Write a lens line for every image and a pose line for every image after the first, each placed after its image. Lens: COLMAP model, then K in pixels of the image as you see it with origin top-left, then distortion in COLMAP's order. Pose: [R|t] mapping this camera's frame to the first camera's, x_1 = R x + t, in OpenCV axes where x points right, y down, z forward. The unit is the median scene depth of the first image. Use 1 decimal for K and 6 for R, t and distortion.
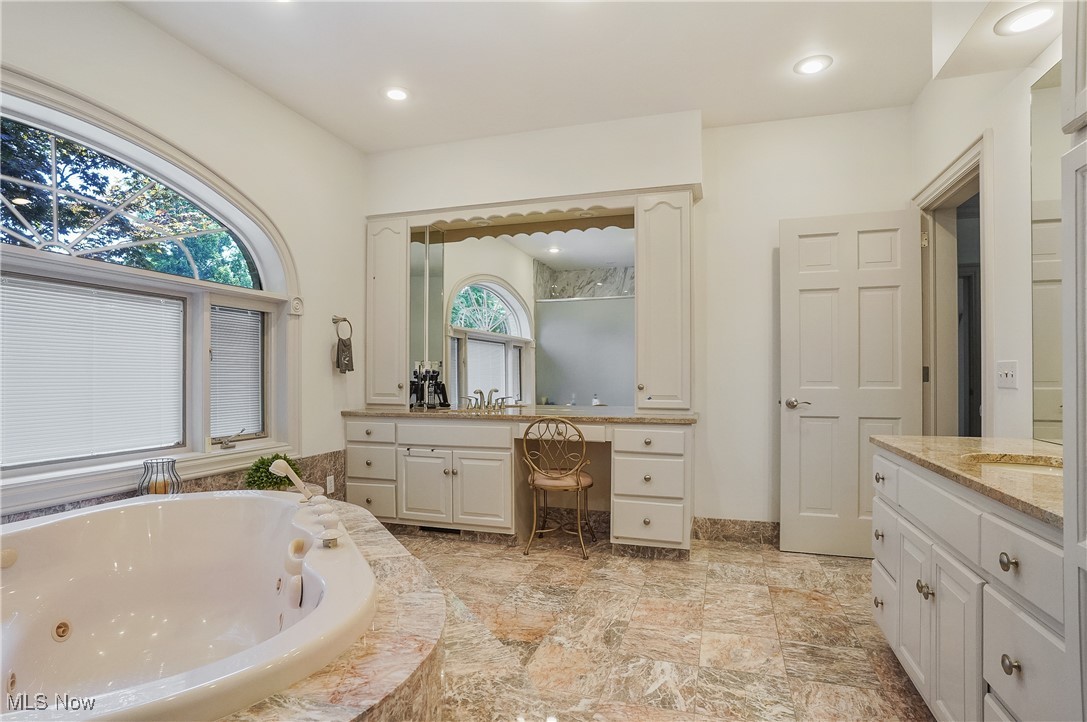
lens RADIAL K [[565.5, 0, 542.4], [0, 565.5, 365.3], [0, 0, 1]] dist [-0.078057, 0.037079]
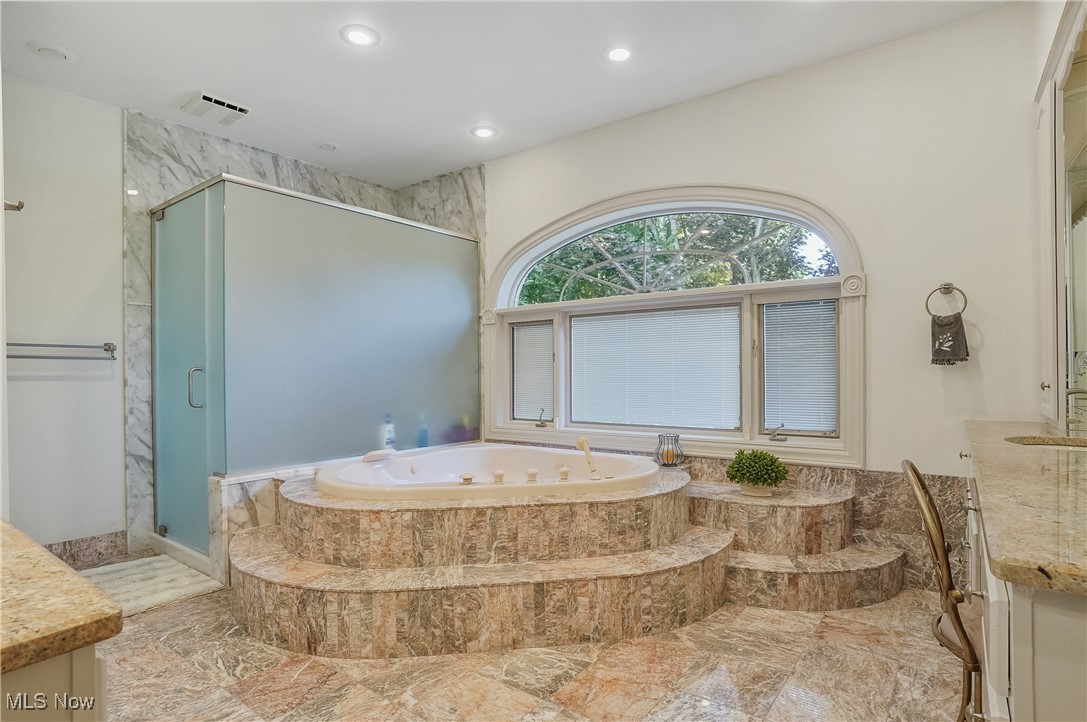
lens RADIAL K [[565.5, 0, 542.4], [0, 565.5, 365.3], [0, 0, 1]] dist [-0.078057, 0.037079]
pose [[-0.330440, -0.007745, -0.943795, 0.589350], [0.024195, 0.999568, -0.016674, 0.017553], [0.943517, -0.028345, -0.330110, 0.982952]]
